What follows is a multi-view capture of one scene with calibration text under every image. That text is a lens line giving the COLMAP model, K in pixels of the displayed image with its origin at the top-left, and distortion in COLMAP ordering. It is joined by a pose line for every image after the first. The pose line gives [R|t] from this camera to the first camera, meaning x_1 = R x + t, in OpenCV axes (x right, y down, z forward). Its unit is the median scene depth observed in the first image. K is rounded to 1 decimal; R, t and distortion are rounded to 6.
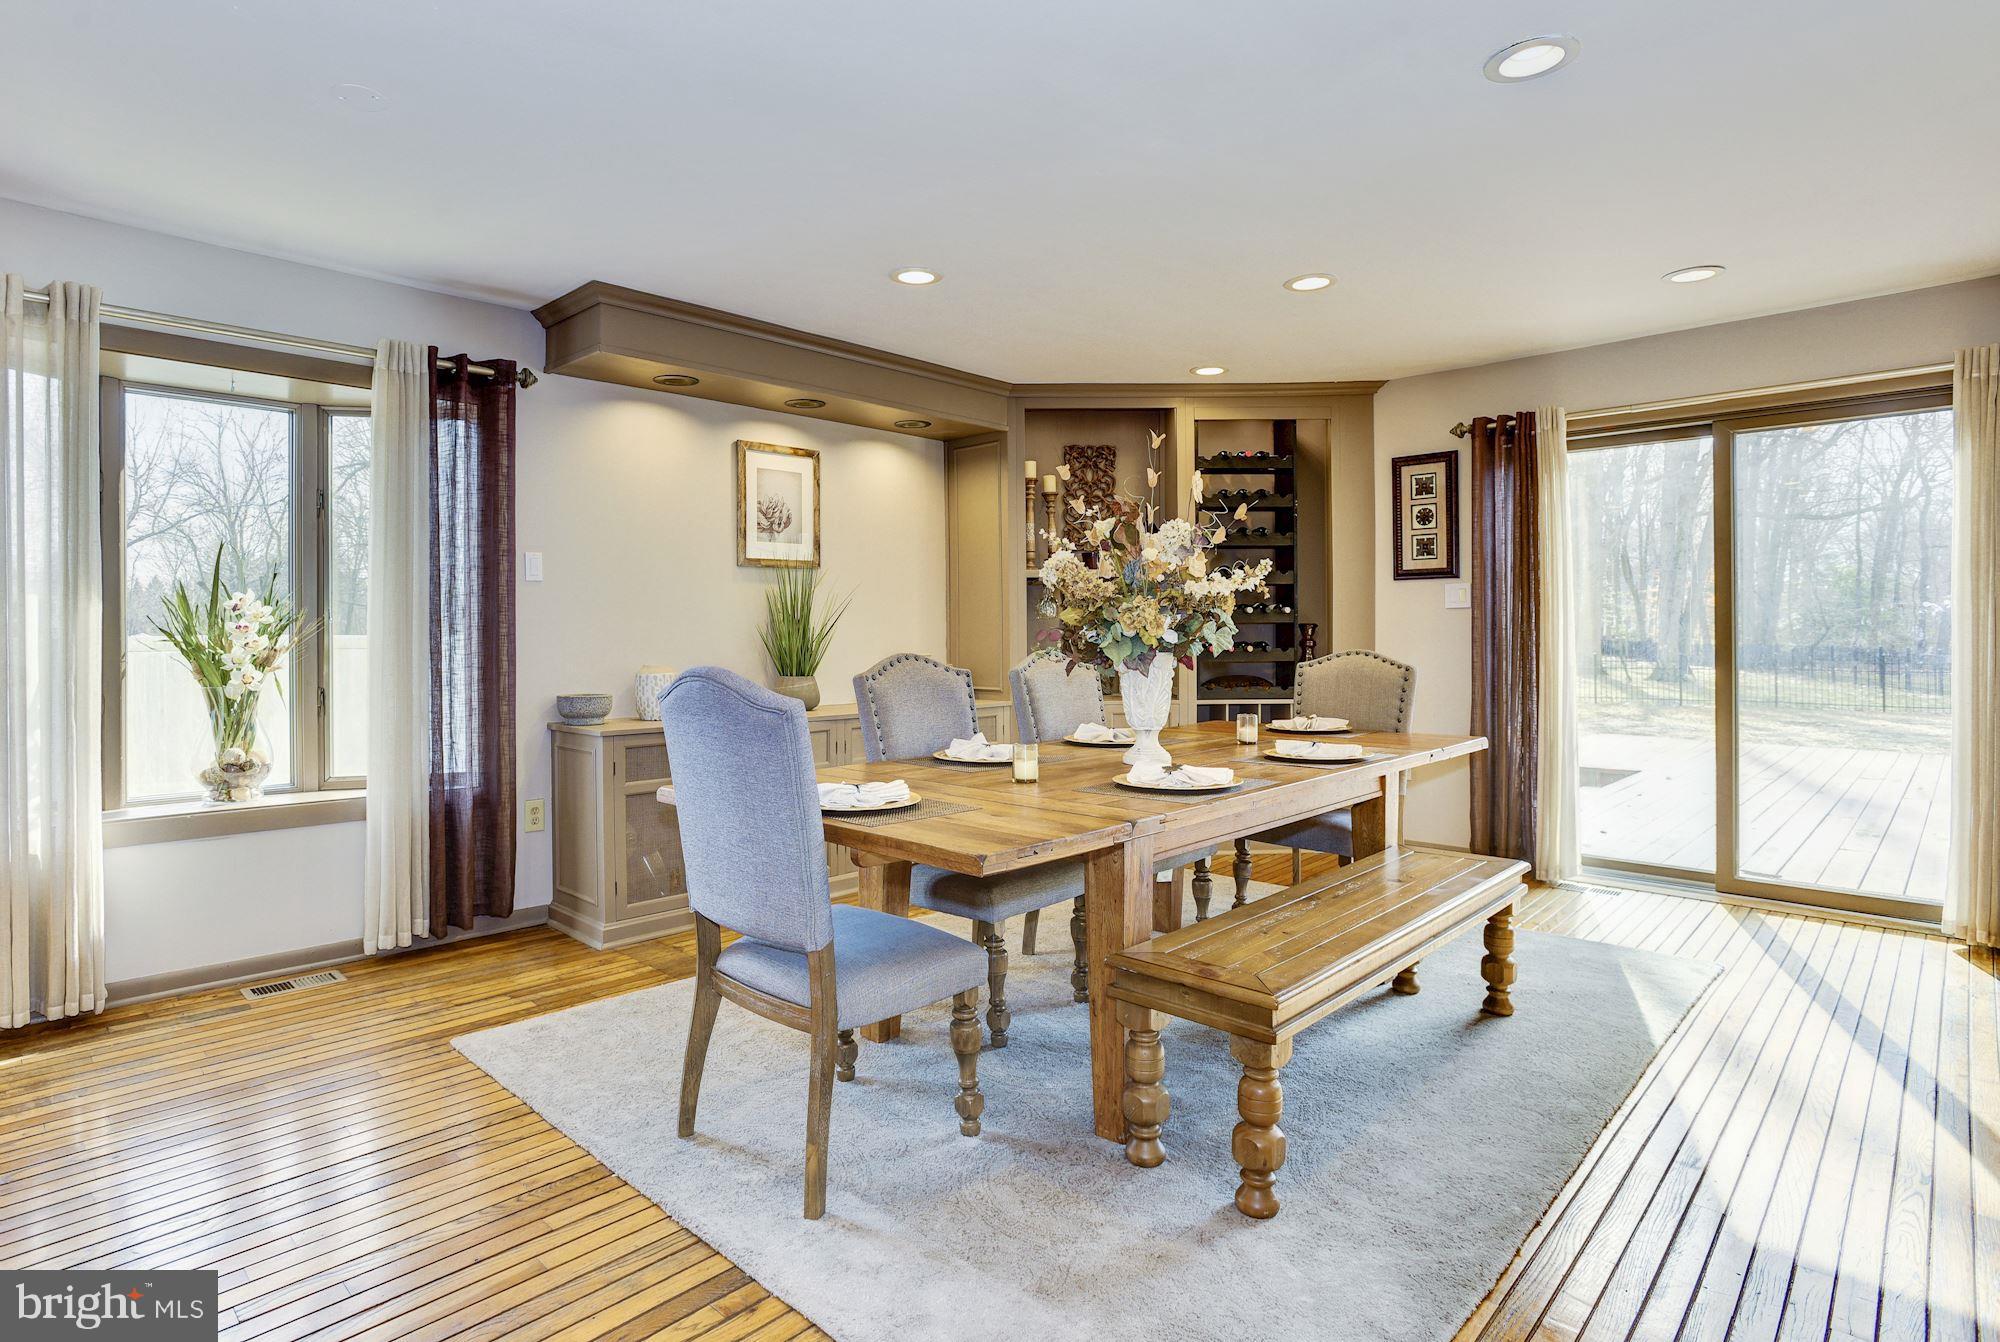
lens RADIAL K [[1055.9, 0, 930.2], [0, 1055.9, 629.1], [0, 0, 1]] dist [-0.063213, 0.034852]
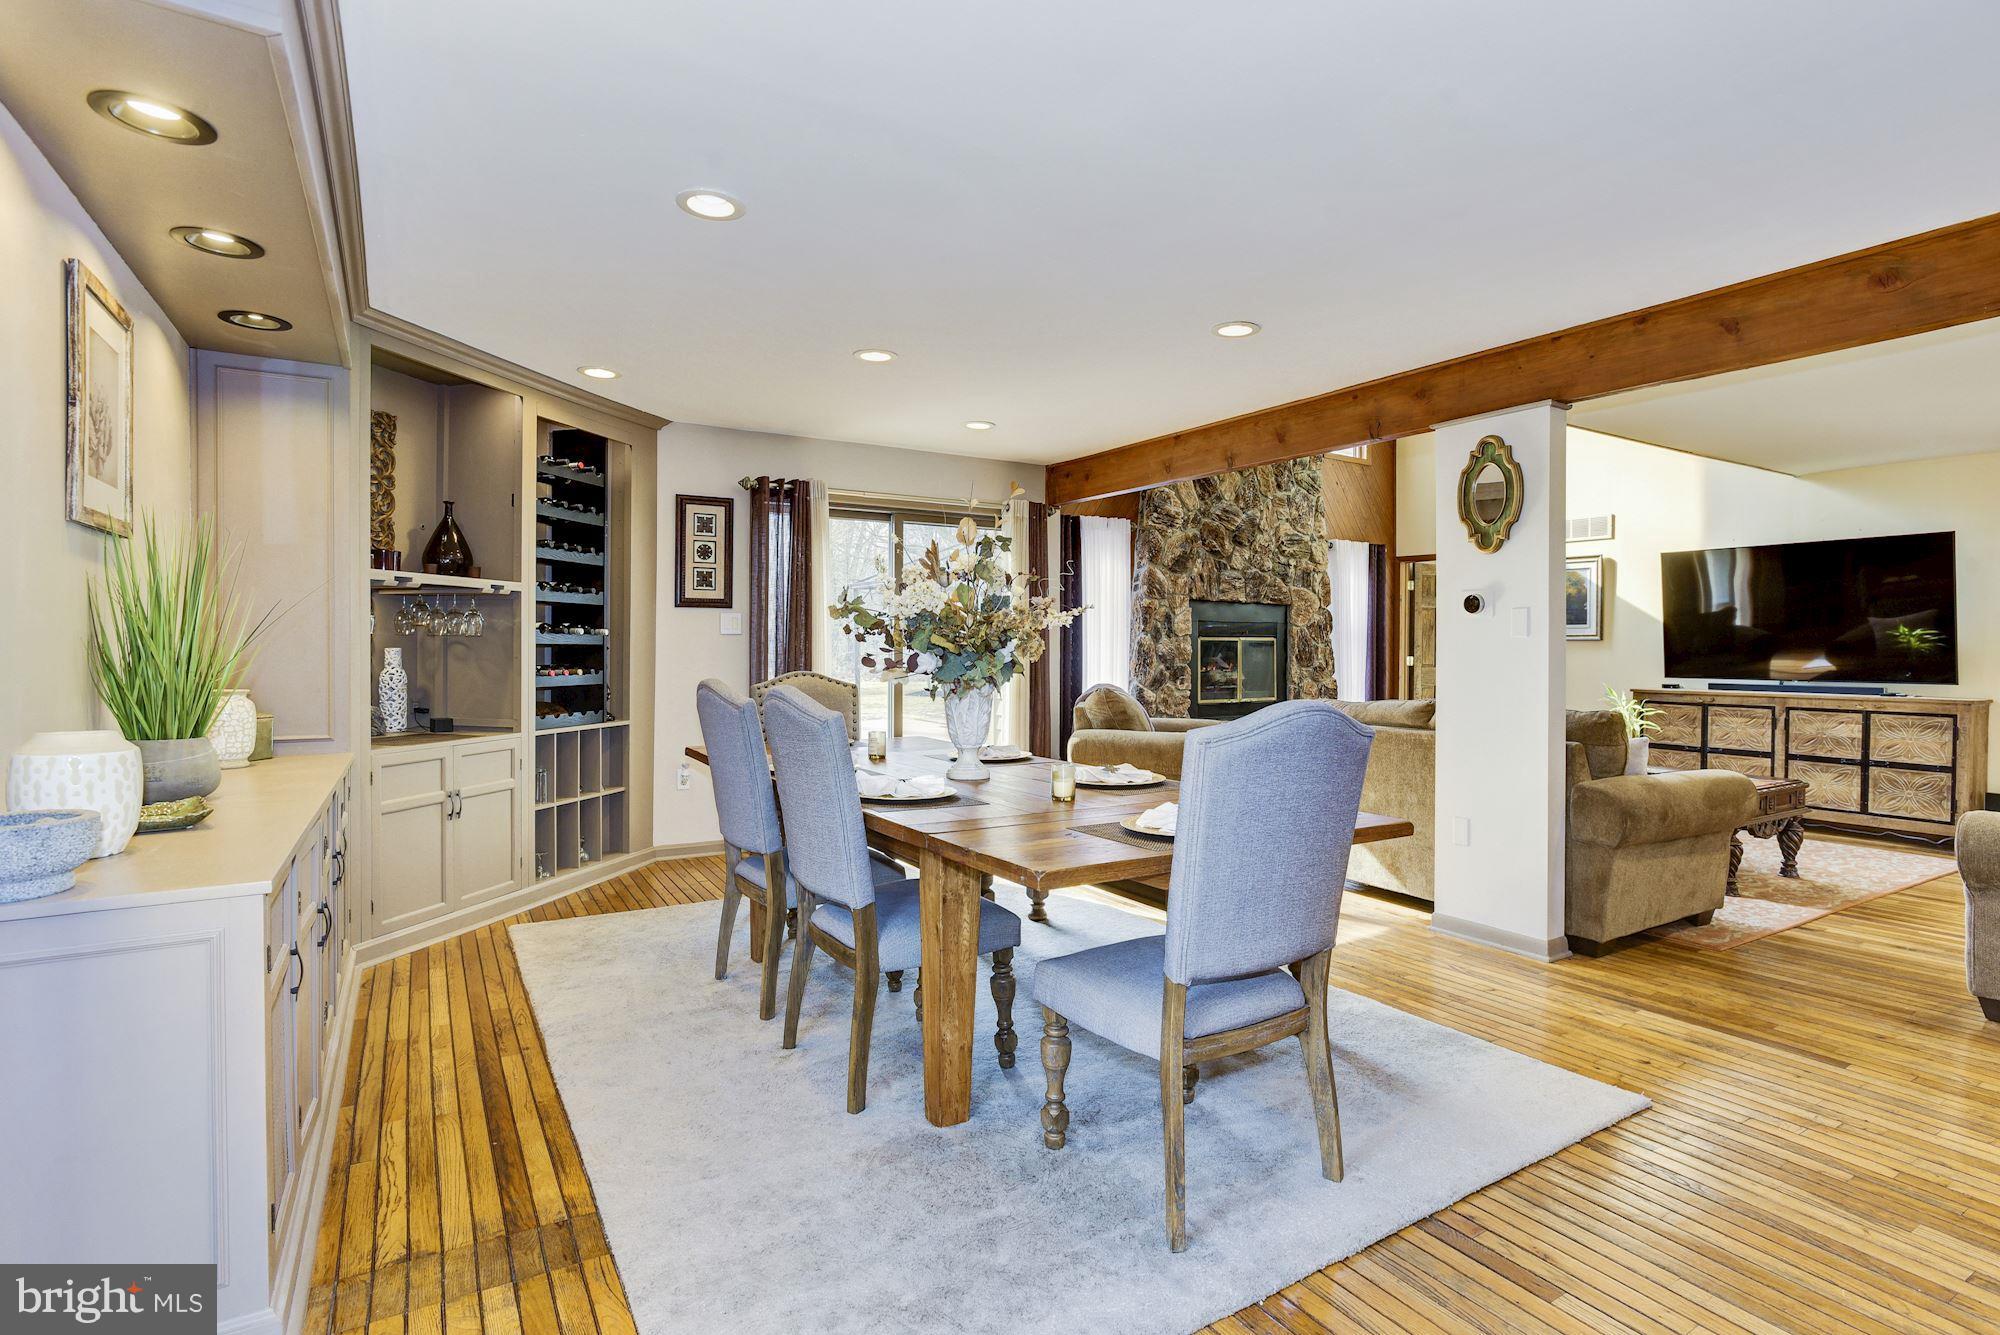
lens RADIAL K [[996.0, 0, 1008.5], [0, 996.0, 643.2], [0, 0, 1]] dist [-0.057389, 0.031285]
pose [[0.231357, 0.009830, 0.972819, -0.578261], [-0.005700, 0.999945, -0.008748, -0.002413], [-0.972852, -0.003521, 0.231401, 0.514157]]
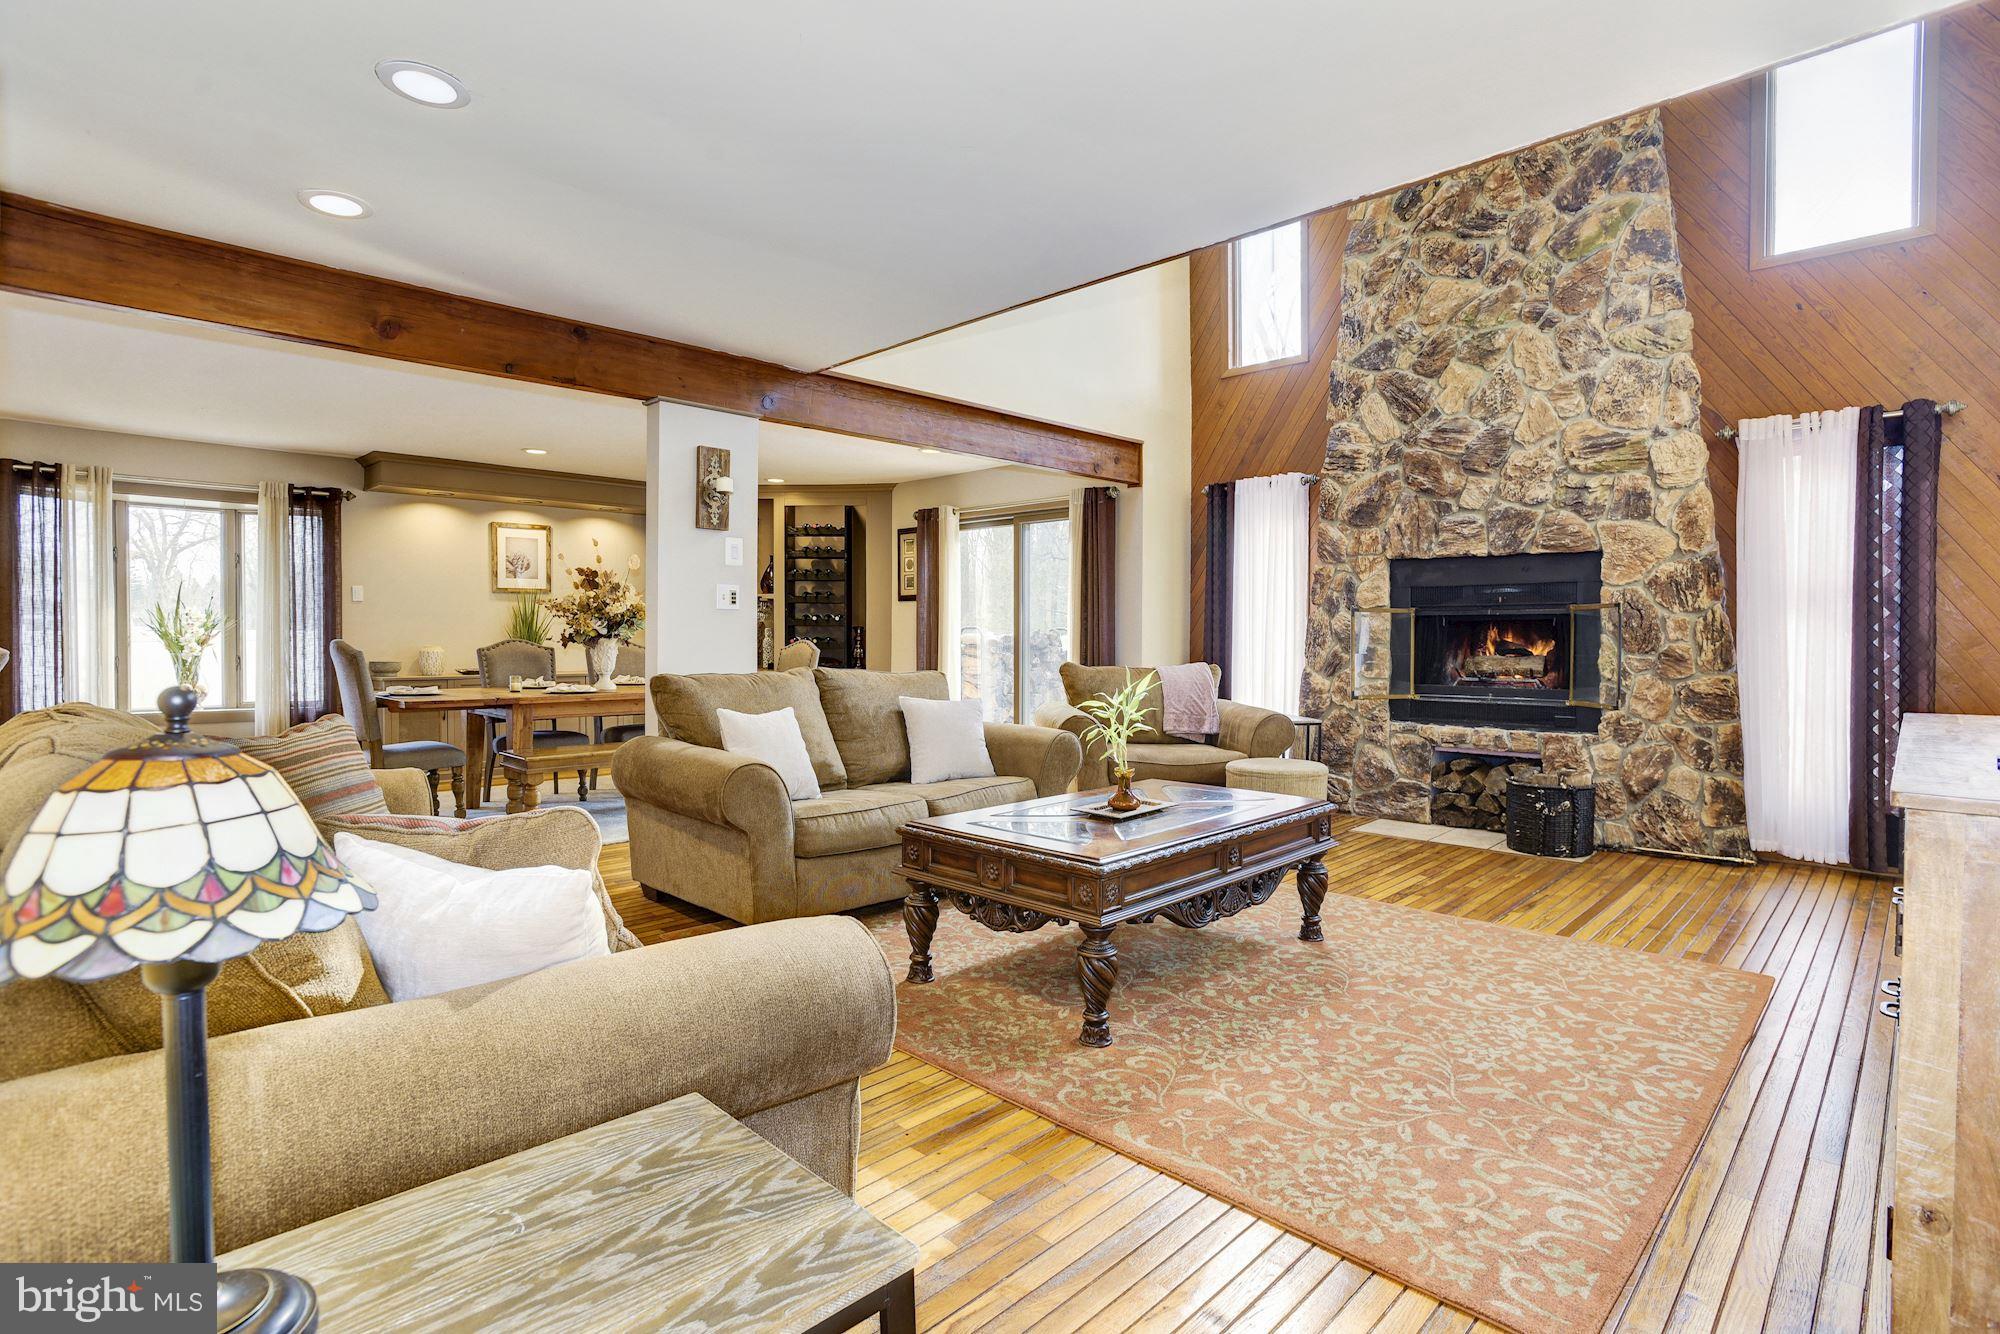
lens RADIAL K [[987.4, 0, 998.1], [0, 987.4, 670.3], [0, 0, 1]] dist [-0.019759, 0.001089]
pose [[0.999756, 0.005827, 0.021320, 0.706605], [-0.006564, 0.999378, 0.034662, 0.009875], [-0.021105, -0.034794, 0.999172, -0.760179]]
